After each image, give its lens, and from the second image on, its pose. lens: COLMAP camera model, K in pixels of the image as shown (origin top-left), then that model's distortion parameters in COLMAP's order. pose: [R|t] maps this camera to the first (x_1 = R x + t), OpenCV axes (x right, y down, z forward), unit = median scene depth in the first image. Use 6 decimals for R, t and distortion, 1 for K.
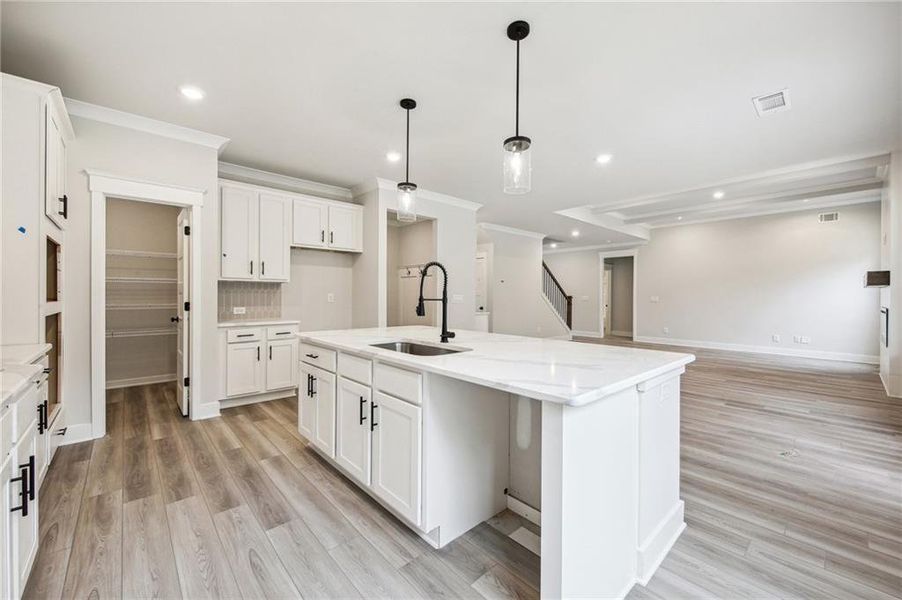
lens RADIAL K [[356.8, 0, 447.0], [0, 356.8, 298.4], [0, 0, 1]] dist [-0.000643, -0.000208]
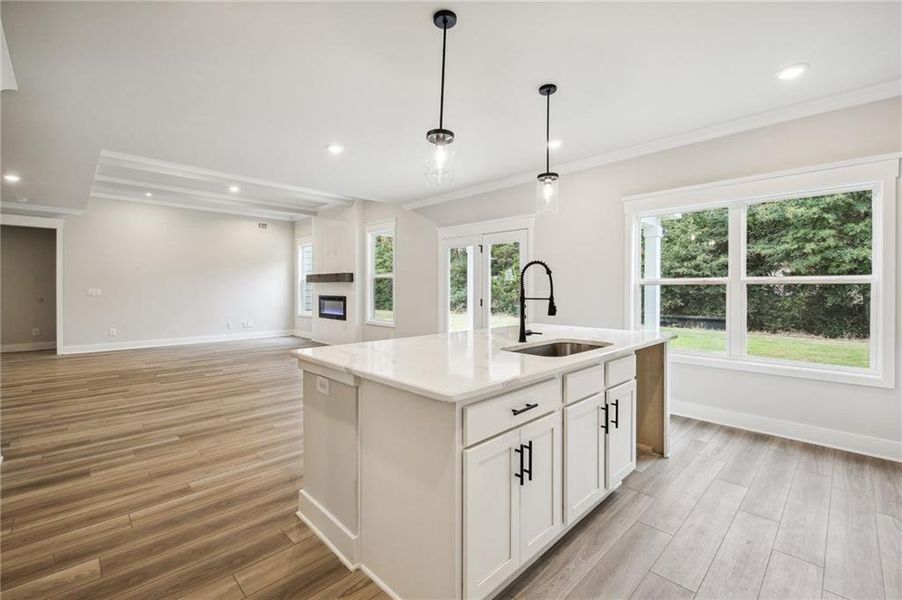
lens RADIAL K [[387.4, 0, 448.7], [0, 387.4, 295.8], [0, 0, 1]] dist [-0.000354, -0.001046]
pose [[-0.044531, -0.023056, 0.998742, -0.832961], [0.003248, 0.999725, 0.023224, -0.022872], [-0.999003, 0.004278, -0.044444, 0.989041]]
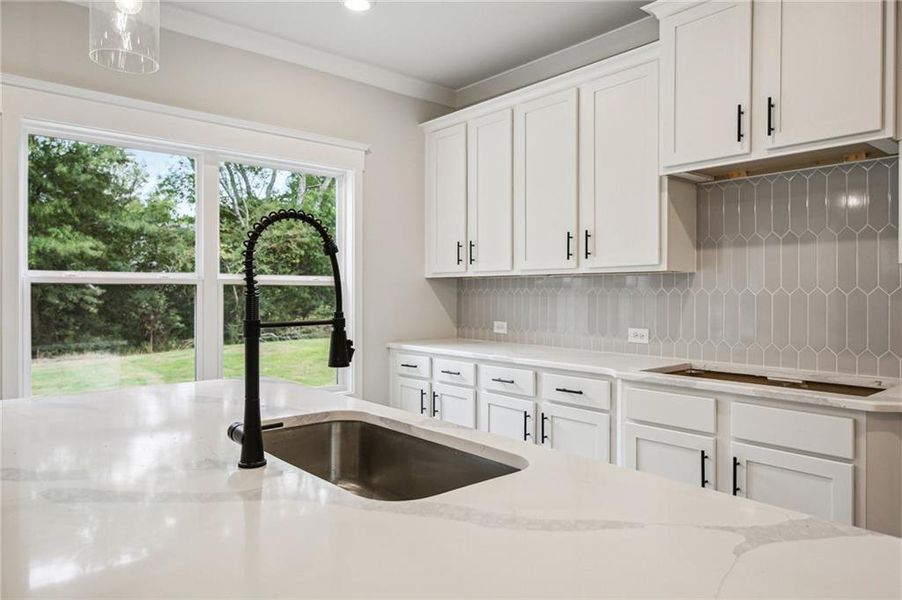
lens RADIAL K [[593.7, 0, 449.5], [0, 593.7, 298.1], [0, 0, 1]] dist [0.008328, 0.001306]
pose [[-0.999719, -0.008617, 0.022082, -0.144552], [-0.008274, 0.999844, 0.015588, -0.022565], [-0.022213, 0.015401, -0.999635, 1.186444]]
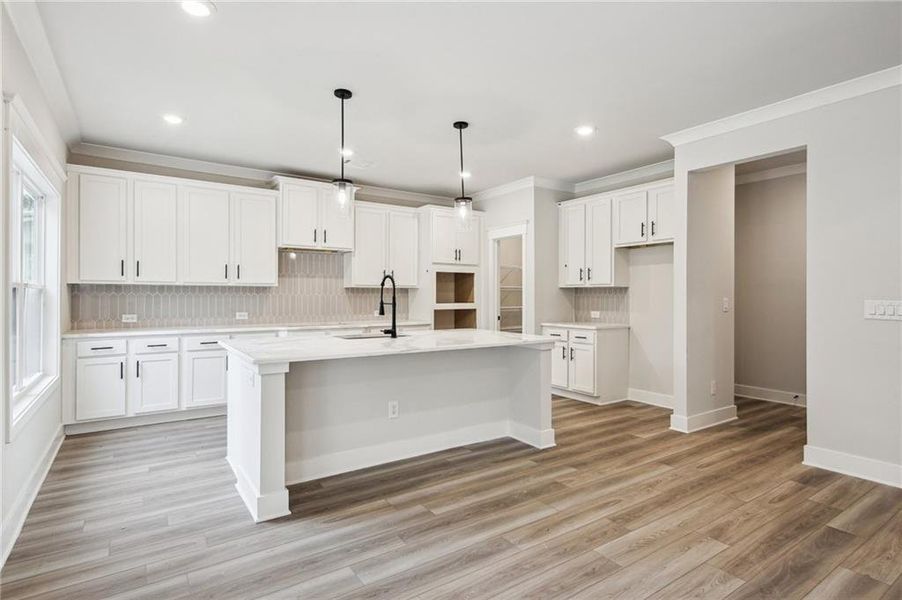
lens RADIAL K [[461.8, 0, 453.9], [0, 461.8, 296.2], [0, 0, 1]] dist [0.015155, -0.005226]
pose [[-0.124655, -0.006892, -0.992176, 1.248996], [-0.009632, 0.999937, -0.005736, -0.011881], [0.992153, 0.008842, -0.124713, 1.114819]]
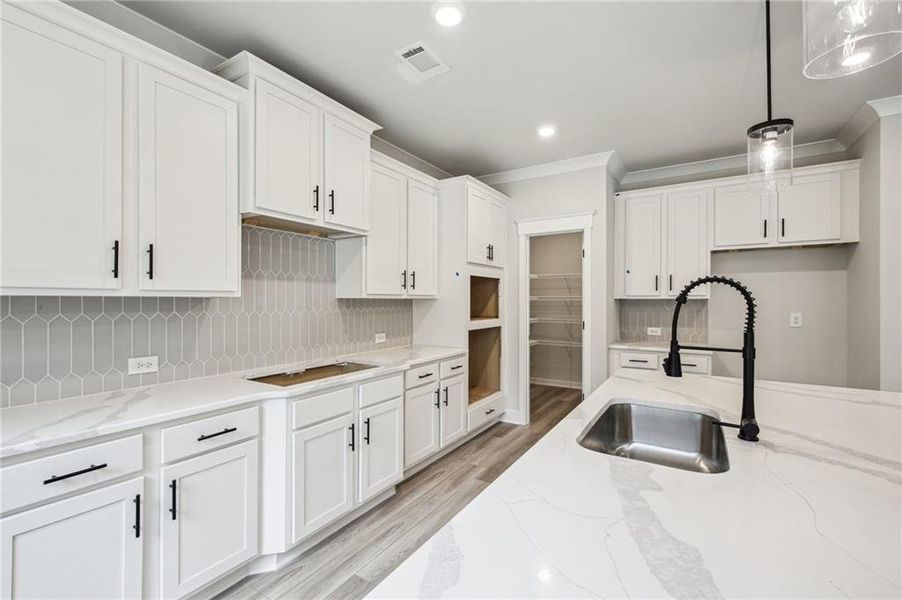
lens RADIAL K [[387.4, 0, 452.3], [0, 387.4, 301.9], [0, 0, 1]] dist [-0.000354, -0.001046]
pose [[0.272721, -0.002941, -0.962089, 0.310089], [-0.006568, 0.999966, -0.004918, -0.045783], [0.962071, 0.007661, 0.272693, 0.375436]]
